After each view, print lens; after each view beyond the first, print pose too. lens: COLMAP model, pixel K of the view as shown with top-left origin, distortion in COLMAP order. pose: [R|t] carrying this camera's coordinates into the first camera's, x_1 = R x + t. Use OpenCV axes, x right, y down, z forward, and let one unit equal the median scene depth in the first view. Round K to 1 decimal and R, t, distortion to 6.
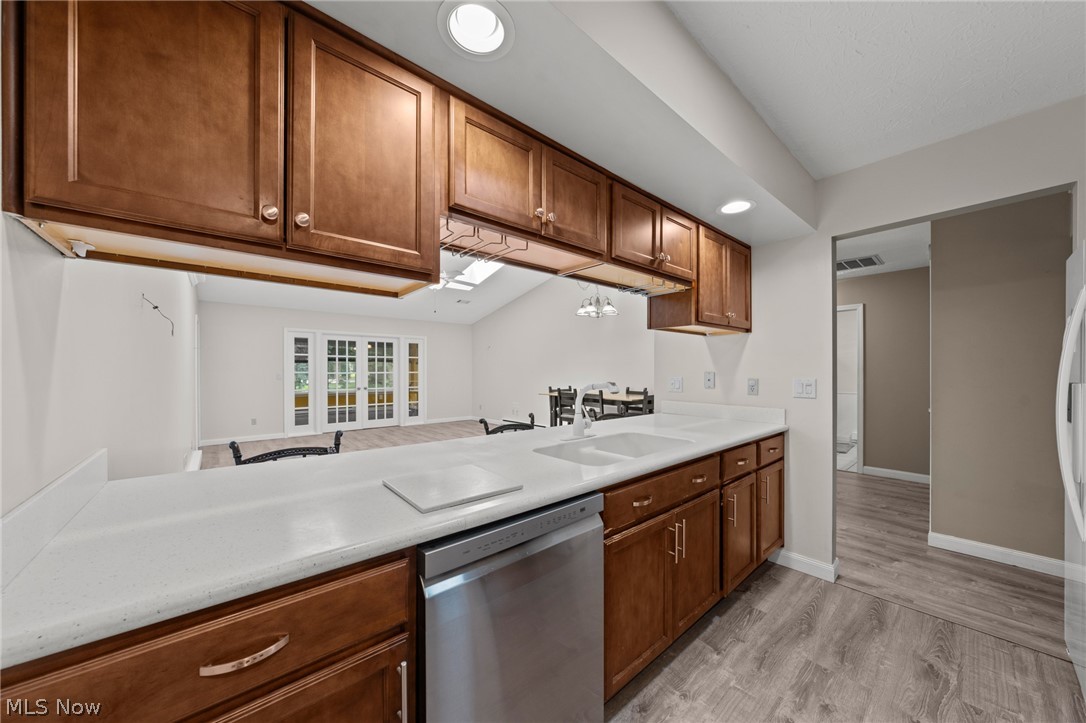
lens RADIAL K [[376.2, 0, 547.7], [0, 376.2, 370.7], [0, 0, 1]] dist [-0.004829, -0.000002]
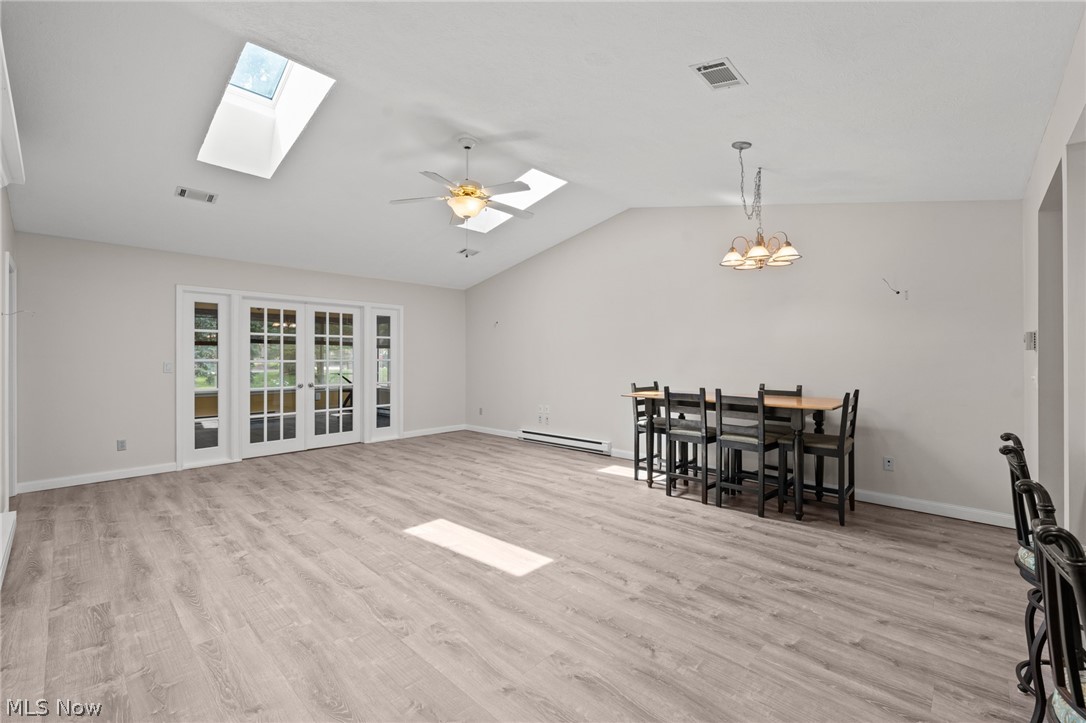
lens RADIAL K [[461.4, 0, 544.6], [0, 461.4, 356.1], [0, 0, 1]] dist [0.000675, -0.000117]
pose [[0.995368, 0.001856, 0.096123, -0.510727], [-0.001489, 0.999991, -0.003893, 0.000221], [-0.096129, 0.003731, 0.995362, 0.574636]]
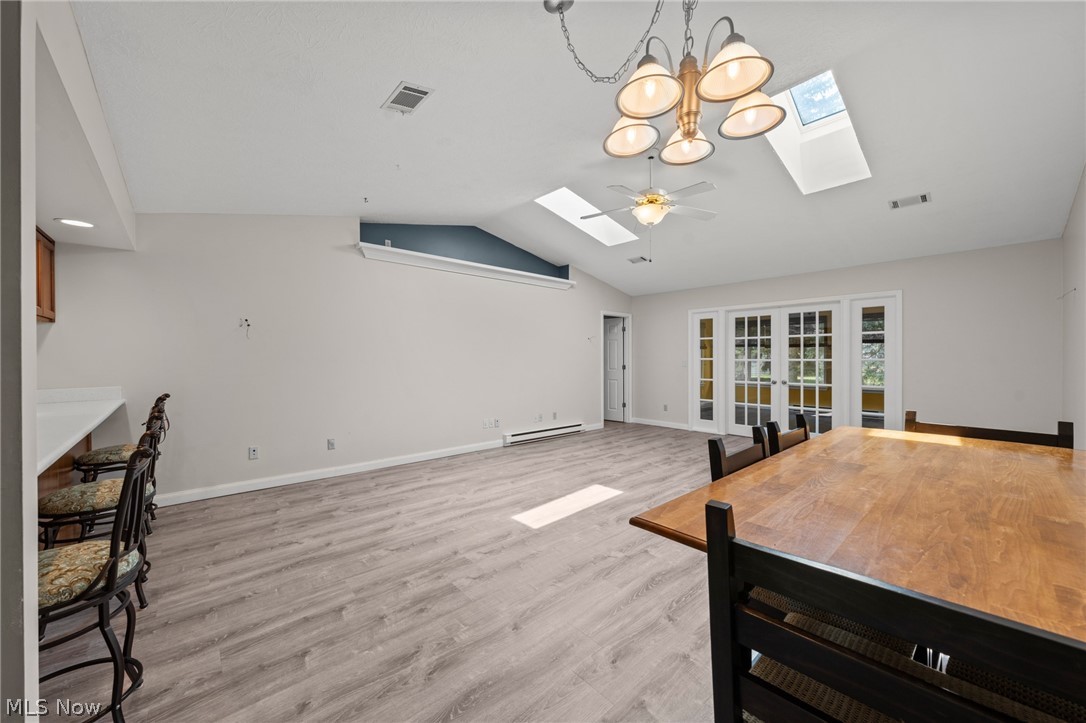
lens RADIAL K [[401.8, 0, 542.5], [0, 401.8, 361.6], [0, 0, 1]] dist [-0.002670, 0.000135]
pose [[0.005651, 0.010203, -0.999932, 0.742605], [0.001343, 0.999947, 0.010211, 0.001880], [0.999983, -0.001400, 0.005637, 1.690143]]
